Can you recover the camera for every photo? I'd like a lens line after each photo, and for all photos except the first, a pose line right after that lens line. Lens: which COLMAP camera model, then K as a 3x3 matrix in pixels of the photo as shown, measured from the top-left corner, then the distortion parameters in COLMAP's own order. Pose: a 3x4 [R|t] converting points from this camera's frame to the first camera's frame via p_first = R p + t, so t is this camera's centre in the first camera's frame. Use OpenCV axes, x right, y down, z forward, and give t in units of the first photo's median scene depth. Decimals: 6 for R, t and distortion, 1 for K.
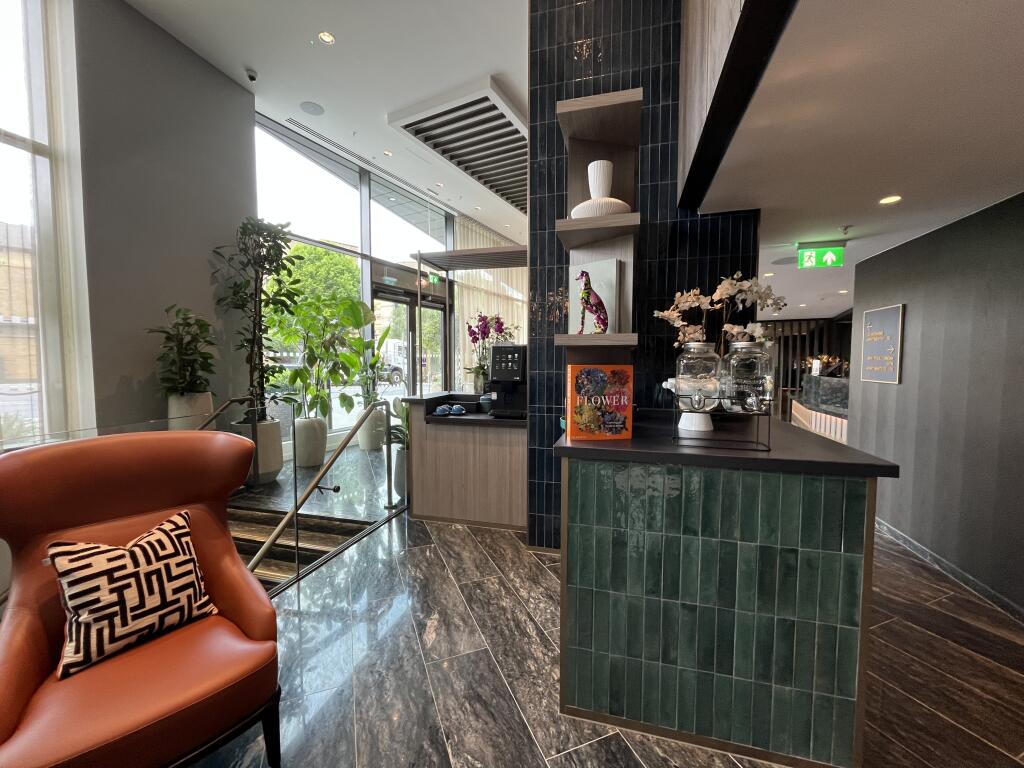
lens RADIAL K [[413.3, 0, 511.4], [0, 413.3, 384.6], [0, 0, 1]] dist [-0.002590, -0.000243]
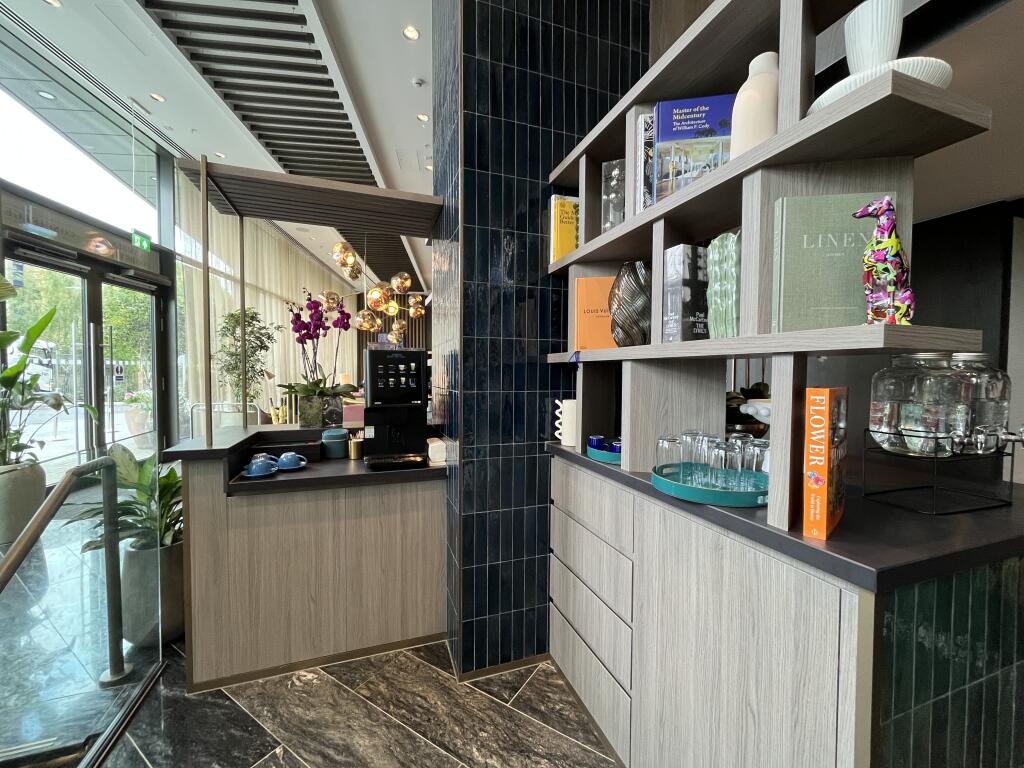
lens RADIAL K [[413.3, 0, 513.0], [0, 413.3, 381.9], [0, 0, 1]] dist [-0.002590, -0.000243]
pose [[0.818141, -0.015963, 0.574796, -0.208063], [0.032115, 0.999323, -0.017960, -0.027699], [-0.574120, 0.033154, 0.818099, 0.373918]]
